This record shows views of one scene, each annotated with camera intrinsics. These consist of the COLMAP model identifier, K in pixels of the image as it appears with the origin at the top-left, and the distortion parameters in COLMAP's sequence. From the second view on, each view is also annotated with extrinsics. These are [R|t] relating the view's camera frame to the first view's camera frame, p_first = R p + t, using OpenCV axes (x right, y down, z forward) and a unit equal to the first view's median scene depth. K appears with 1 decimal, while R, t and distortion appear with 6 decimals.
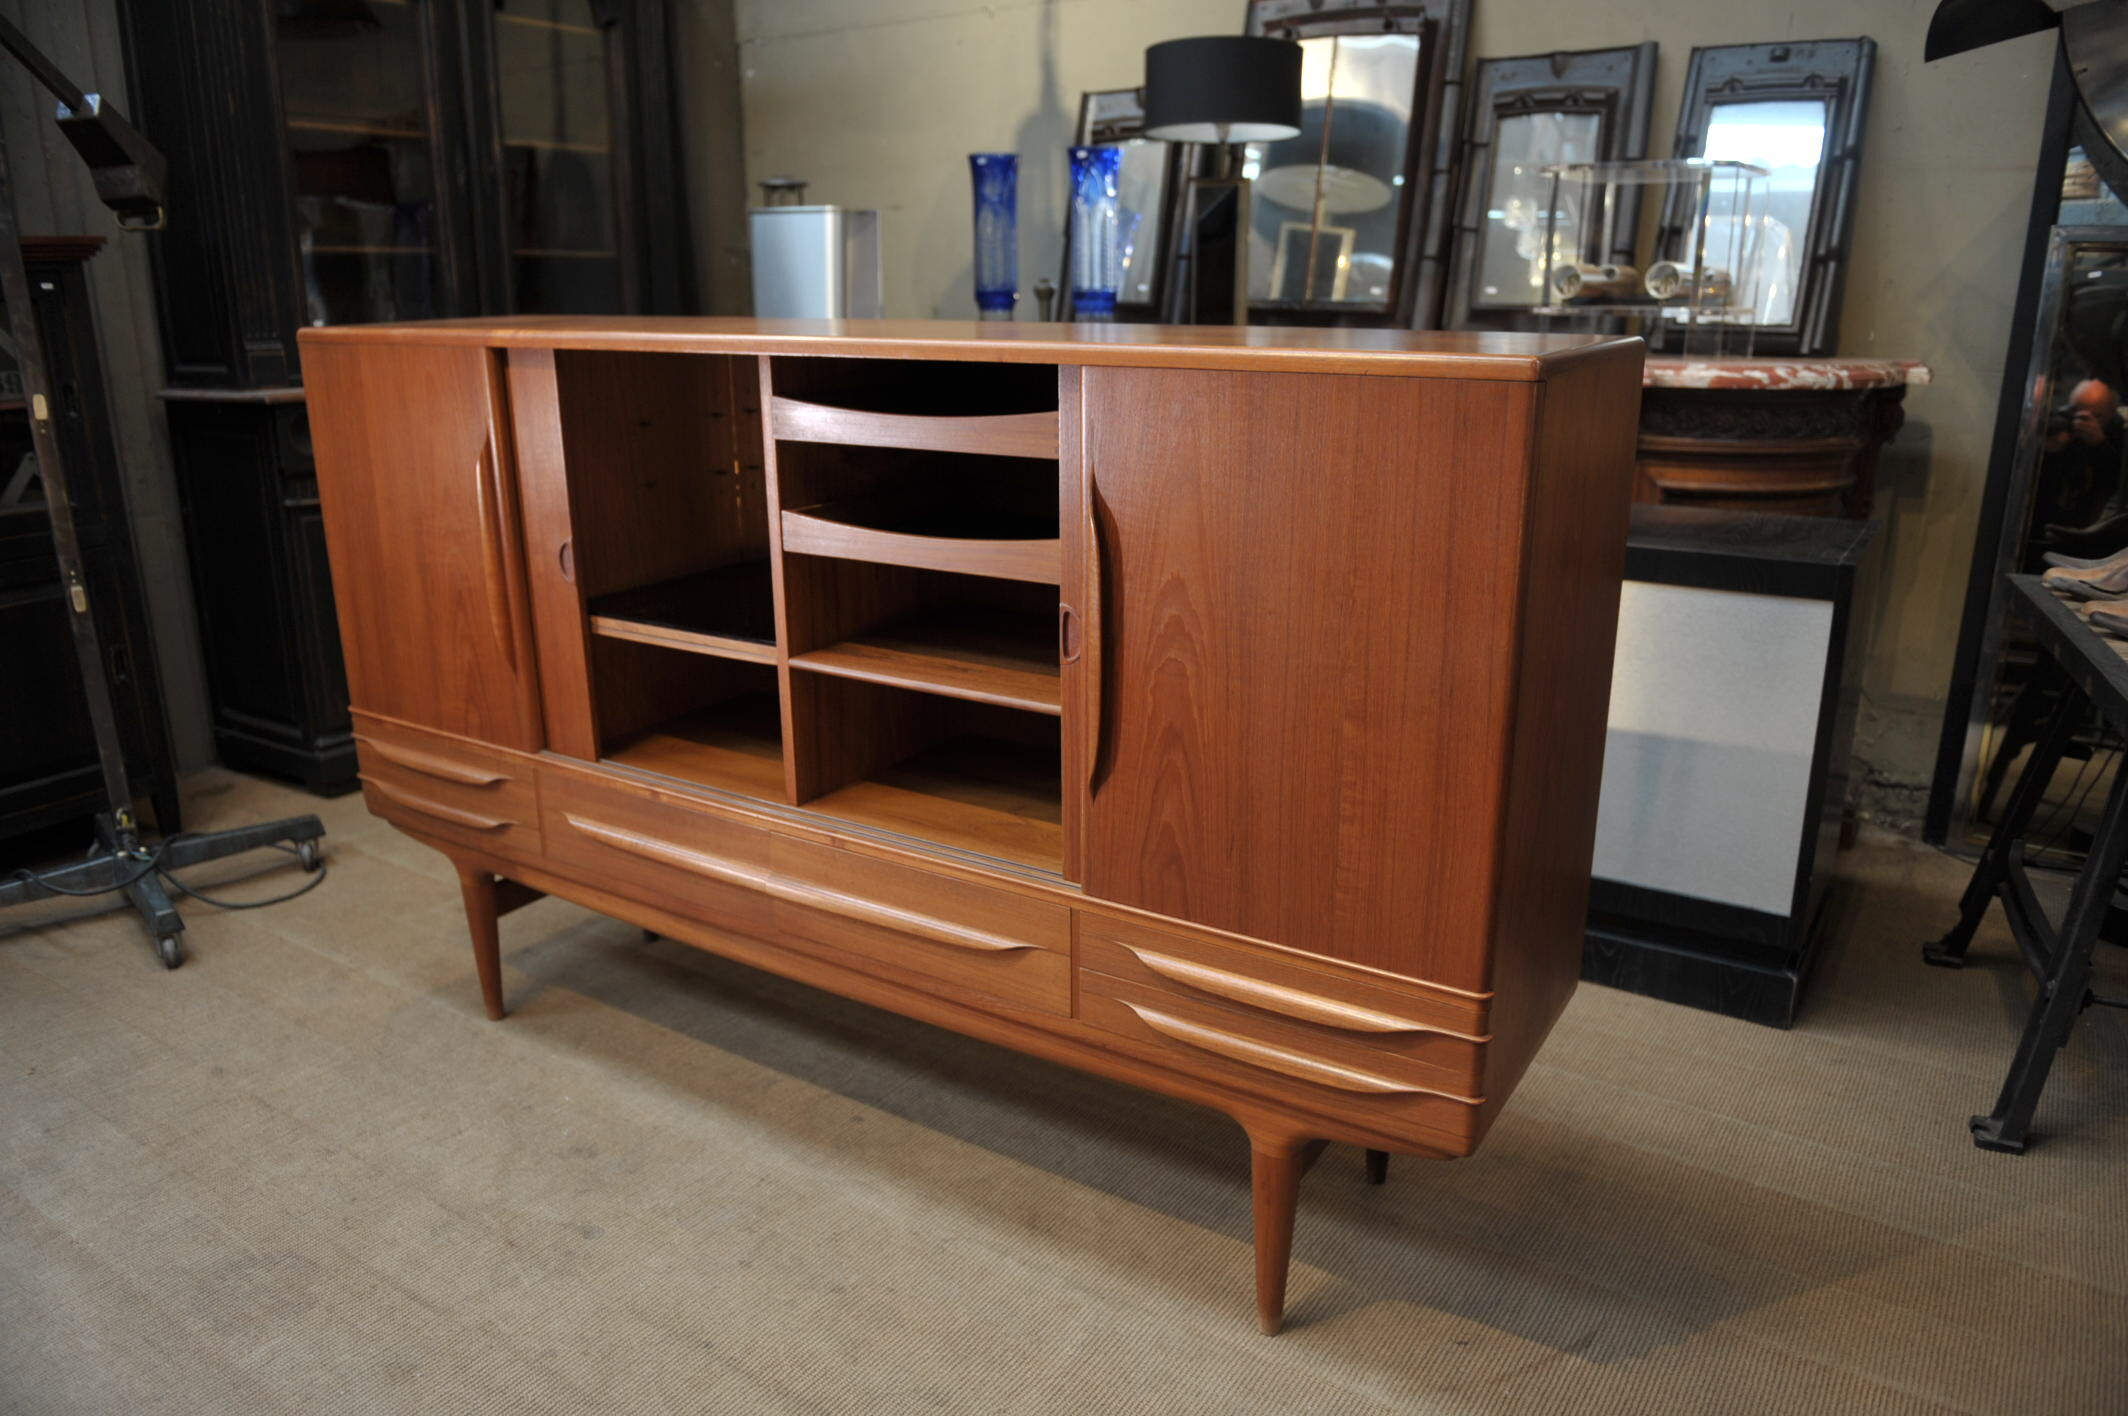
lens RADIAL K [[1486.2, 0, 1060.4], [0, 1486.2, 709.5], [0, 0, 1]] dist [-0.048275, -0.002712]
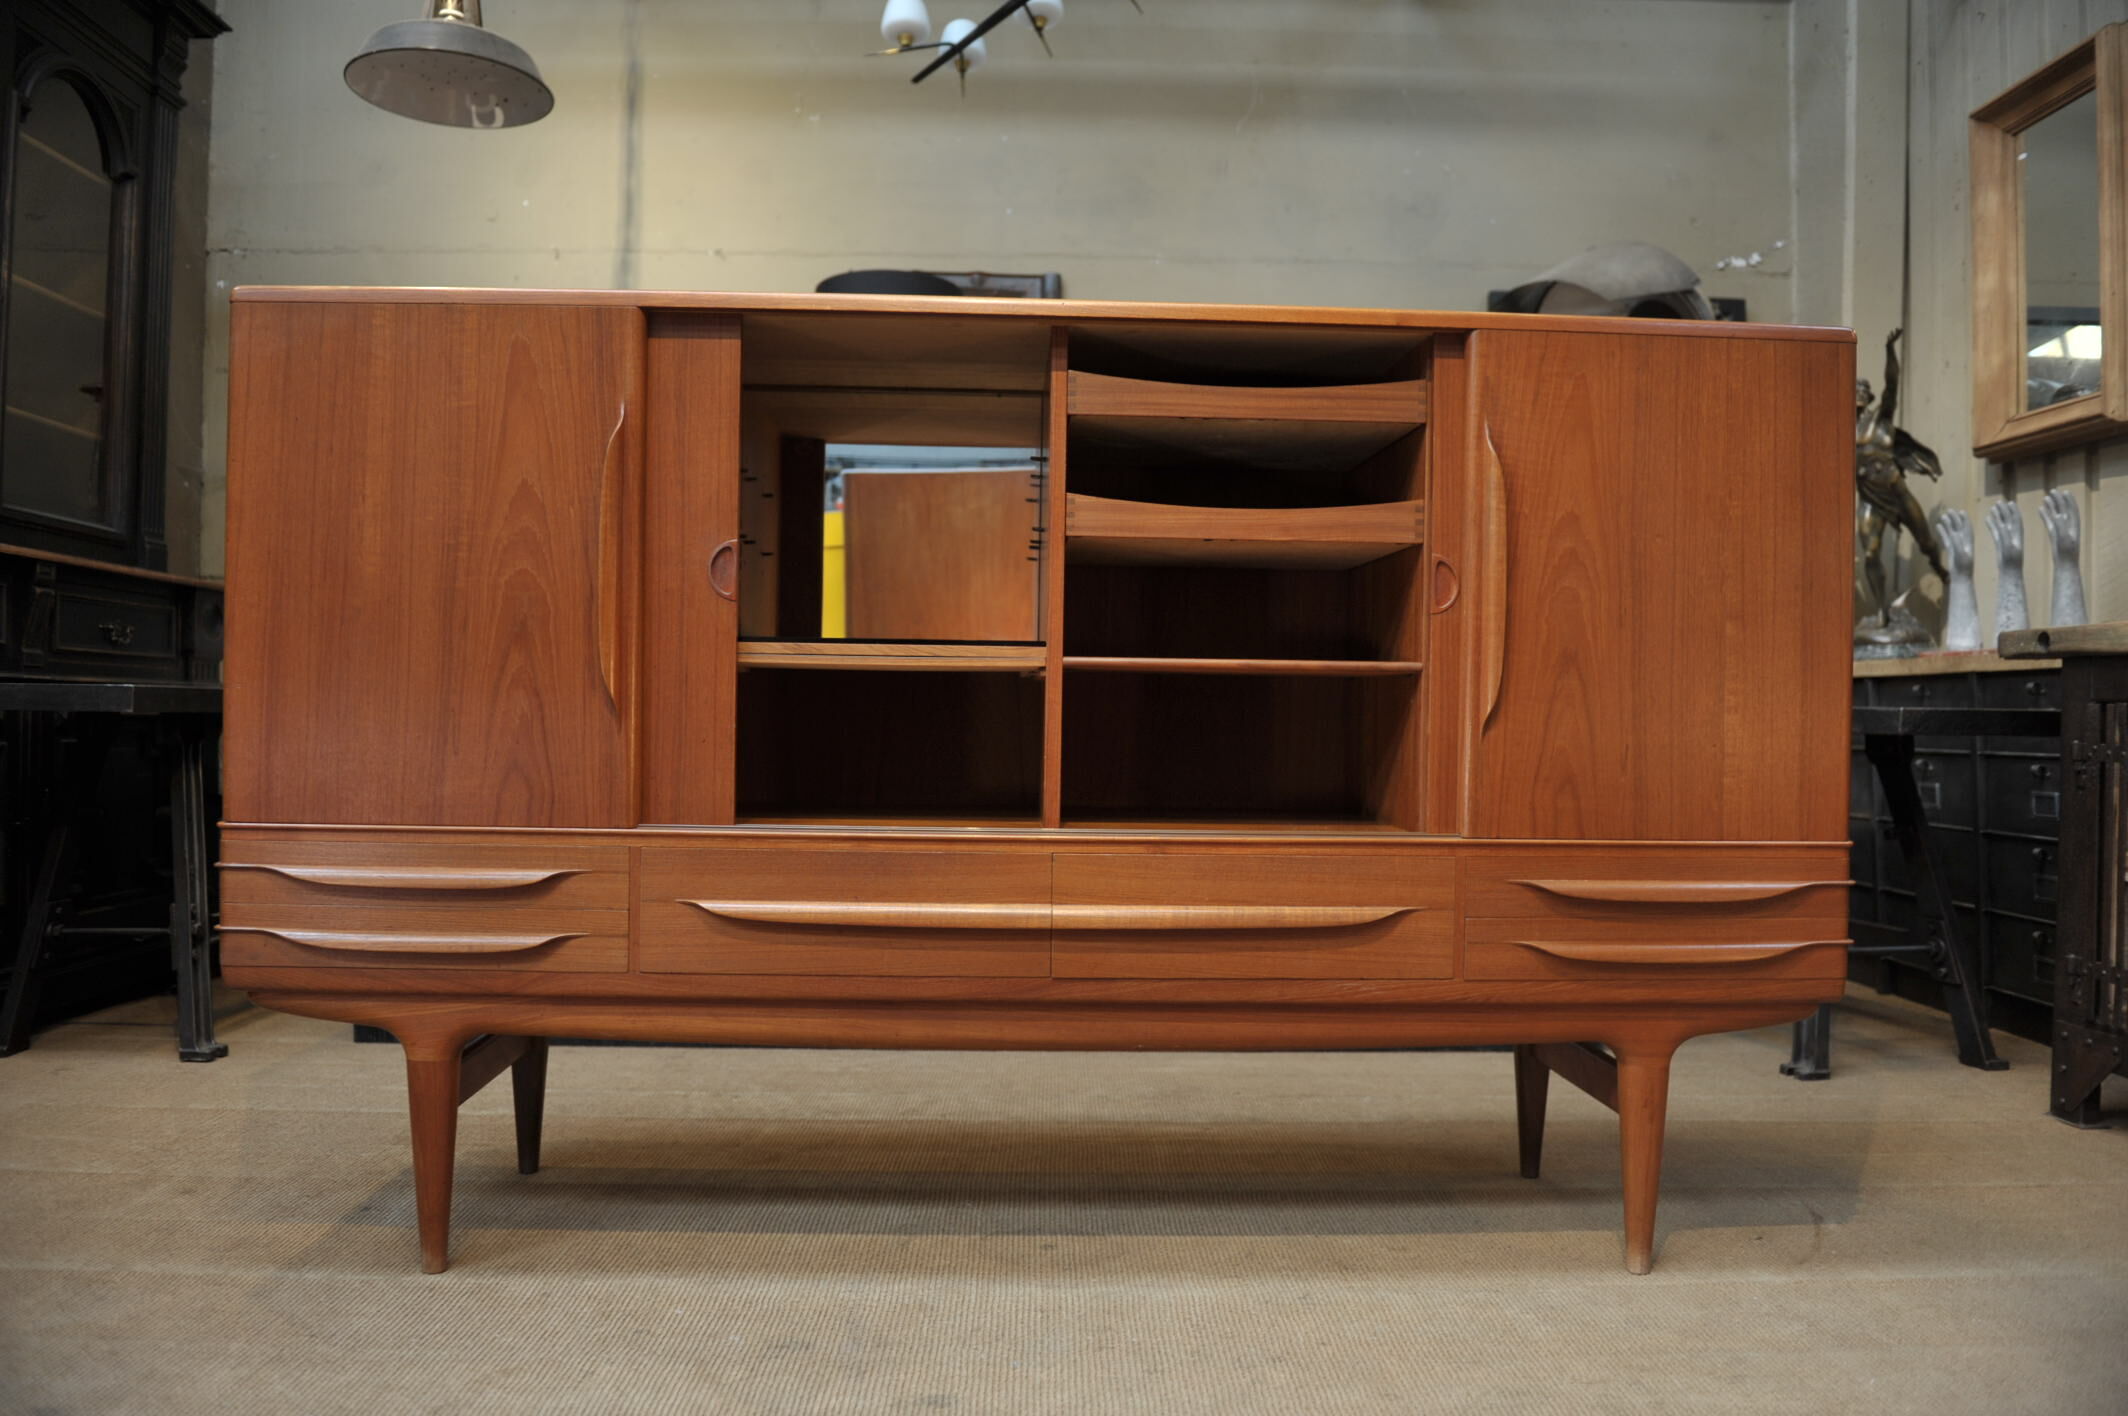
lens RADIAL K [[1444.6, 0, 1063.3], [0, 1444.6, 702.5], [0, 0, 1]] dist [-0.052672, -0.002956]
pose [[0.819611, 0.015870, 0.572701, -0.560977], [0.146563, 0.960546, -0.236368, 0.163920], [-0.553857, 0.277666, 0.784948, 0.258963]]
